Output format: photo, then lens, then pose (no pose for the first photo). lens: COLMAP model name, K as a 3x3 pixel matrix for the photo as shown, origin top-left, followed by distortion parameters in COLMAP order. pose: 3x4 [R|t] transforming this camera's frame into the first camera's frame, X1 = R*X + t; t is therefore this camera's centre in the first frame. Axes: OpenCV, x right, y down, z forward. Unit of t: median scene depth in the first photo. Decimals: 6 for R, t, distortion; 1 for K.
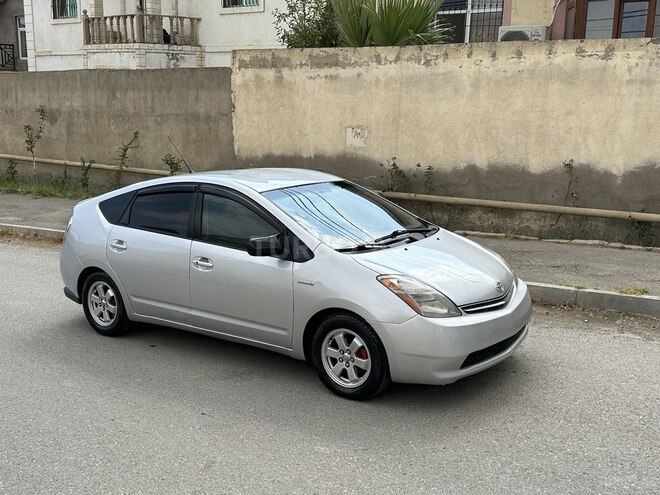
lens RADIAL K [[690.1, 0, 338.0], [0, 690.1, 256.8], [0, 0, 1]] dist [0.074607, 0.000000]
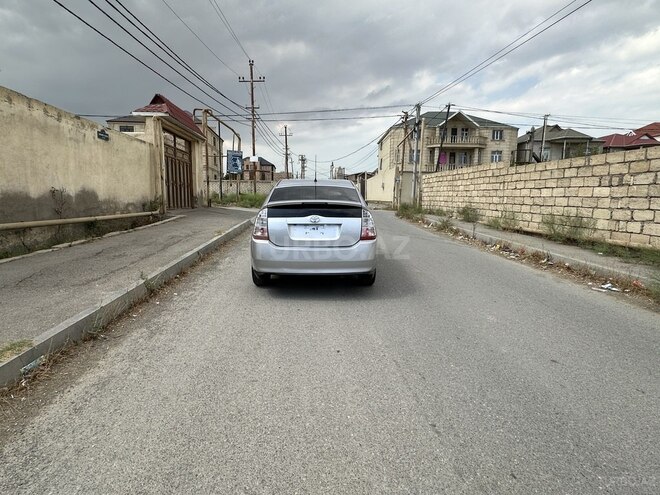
lens RADIAL K [[359.4, 0, 328.9], [0, 359.4, 250.2], [0, 0, 1]] dist [-0.005931, 0.000896]
pose [[-0.602780, -0.125571, 0.787965, -0.514163], [0.153084, 0.950993, 0.268659, -0.108061], [-0.783085, 0.282567, -0.554016, 0.853834]]
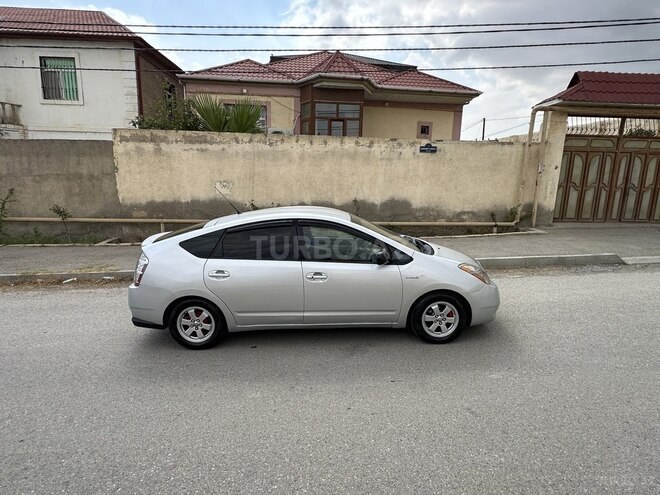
lens RADIAL K [[359.4, 0, 329.5], [0, 359.4, 250.5], [0, 0, 1]] dist [-0.005931, 0.000896]
pose [[0.804568, -0.117366, 0.582148, -0.281948], [0.119084, 0.992251, 0.035464, -0.031247], [-0.581799, 0.040791, 0.812309, 0.195634]]
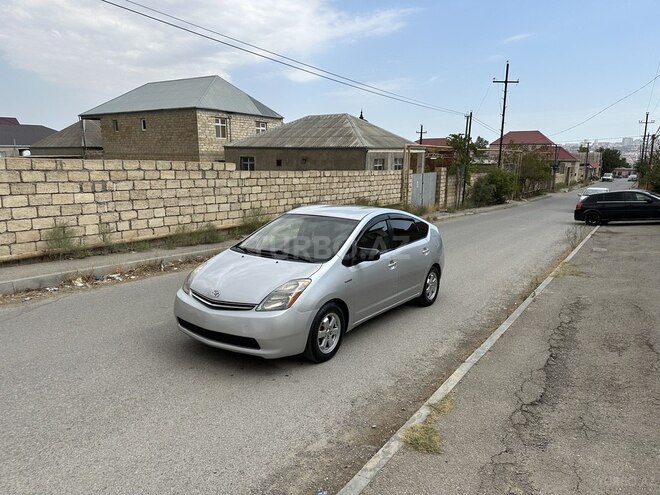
lens RADIAL K [[460.4, 0, 326.7], [0, 460.4, 254.9], [0, 0, 1]] dist [0.077833, -0.097525]
pose [[0.006738, 0.187916, -0.982162, 0.489818], [-0.218070, 0.958821, 0.181954, -0.107193], [0.975910, 0.212954, 0.047439, 0.504876]]
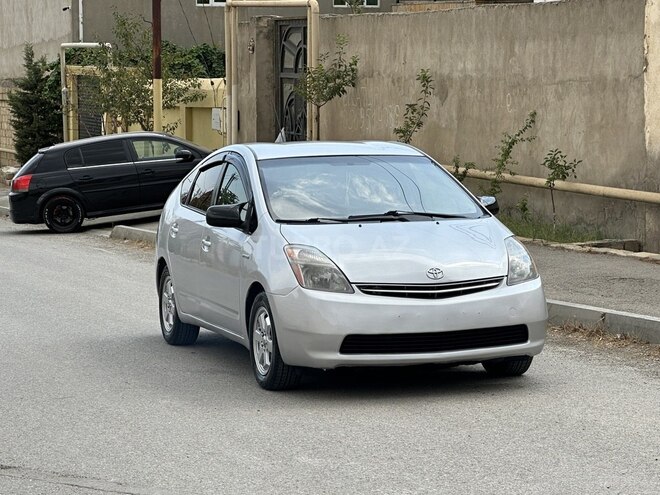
lens RADIAL K [[1917.7, 0, 374.0], [0, 1917.7, 263.7], [0, 0, 1]] dist [0.076374, 0.000000]
pose [[0.811274, 0.046100, -0.582846, 0.652305], [-0.111885, 0.990704, -0.077376, 0.094160], [0.573861, 0.127985, 0.808890, -0.380917]]
